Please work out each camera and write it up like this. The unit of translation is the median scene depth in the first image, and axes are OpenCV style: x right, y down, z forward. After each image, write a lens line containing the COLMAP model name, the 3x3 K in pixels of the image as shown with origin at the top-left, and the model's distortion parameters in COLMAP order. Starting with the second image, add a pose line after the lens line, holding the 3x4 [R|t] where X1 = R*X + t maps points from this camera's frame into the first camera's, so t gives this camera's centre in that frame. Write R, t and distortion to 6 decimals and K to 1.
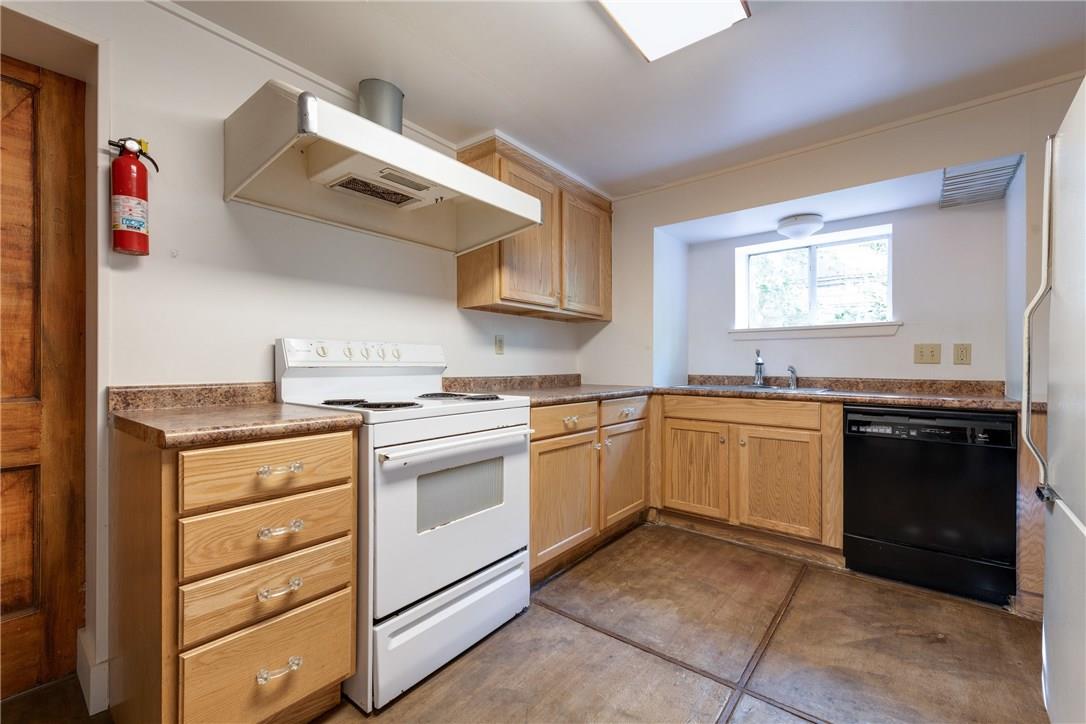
lens RADIAL K [[448.7, 0, 547.7], [0, 448.7, 368.8], [0, 0, 1]] dist [0.009396, 0.000716]
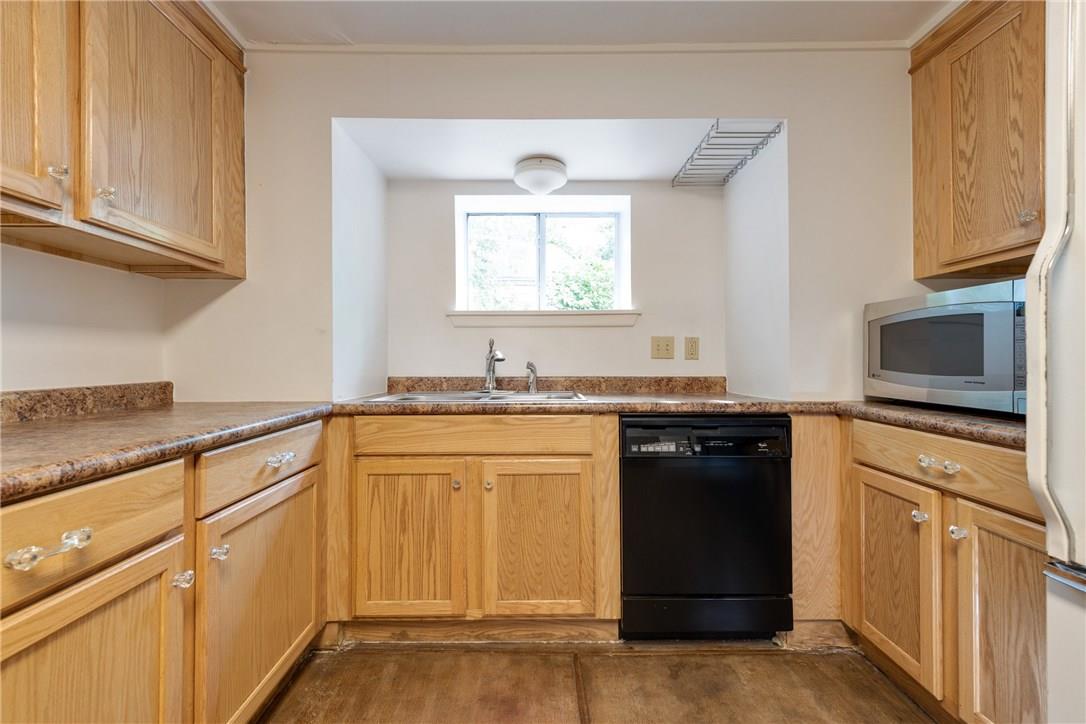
lens RADIAL K [[448.7, 0, 542.1], [0, 448.7, 355.0], [0, 0, 1]] dist [0.009396, 0.000716]
pose [[0.772705, 0.002442, 0.634760, 0.100084], [0.011720, 0.999767, -0.018112, -0.005881], [-0.634657, 0.021435, 0.772497, 0.496182]]
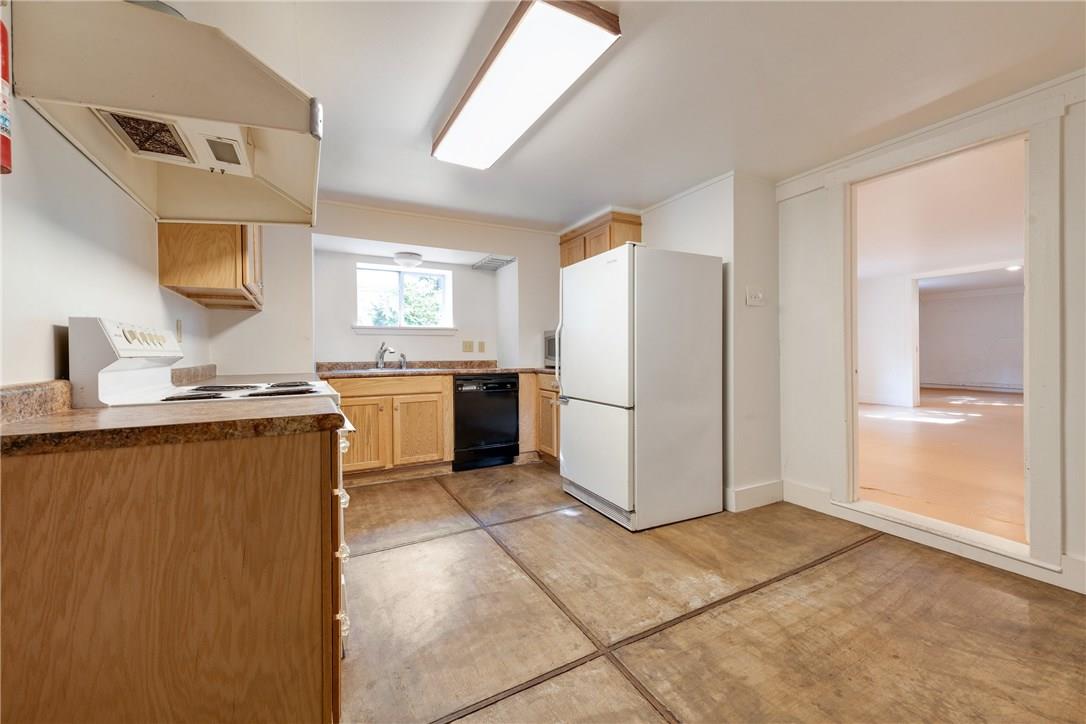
lens RADIAL K [[419.5, 0, 540.0], [0, 419.5, 359.1], [0, 0, 1]] dist [0.020670, -0.002475]
pose [[0.401884, -0.018111, 0.915512, -0.634284], [0.018661, 0.999759, 0.011586, 0.004240], [-0.915501, 0.012428, 0.402125, 0.054406]]
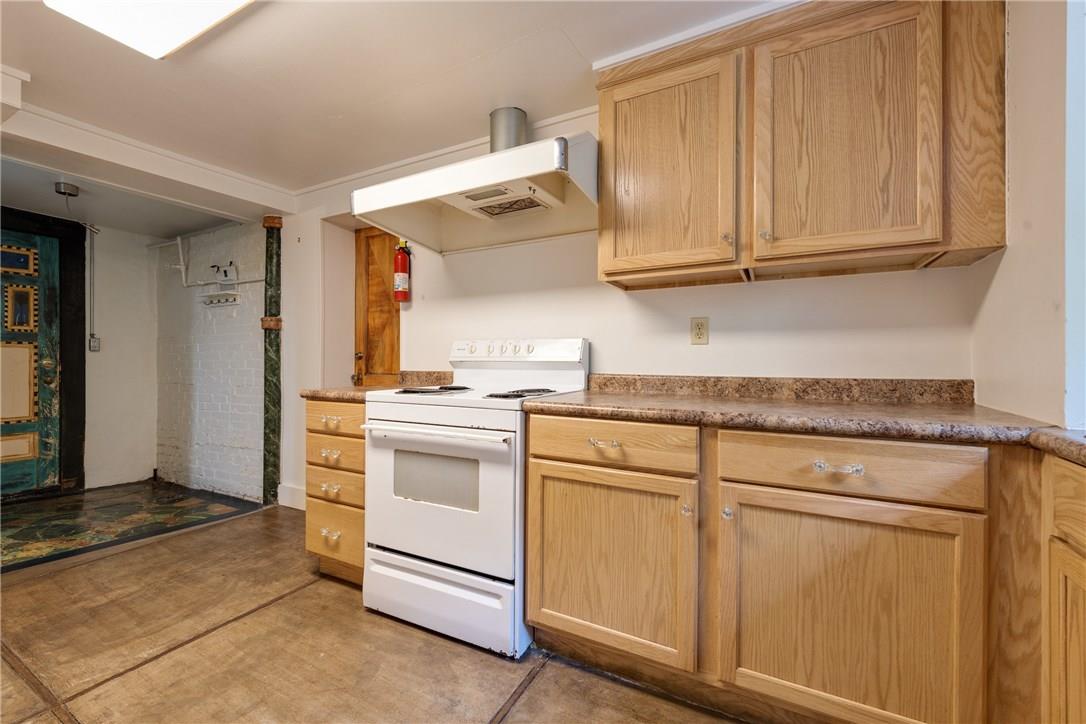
lens RADIAL K [[448.7, 0, 579.1], [0, 448.7, 362.0], [0, 0, 1]] dist [0.009396, 0.000716]
pose [[0.187694, 0.006014, -0.982209, 0.603608], [-0.009770, 0.999943, 0.004255, -0.006480], [0.982179, 0.008797, 0.187742, 0.750226]]
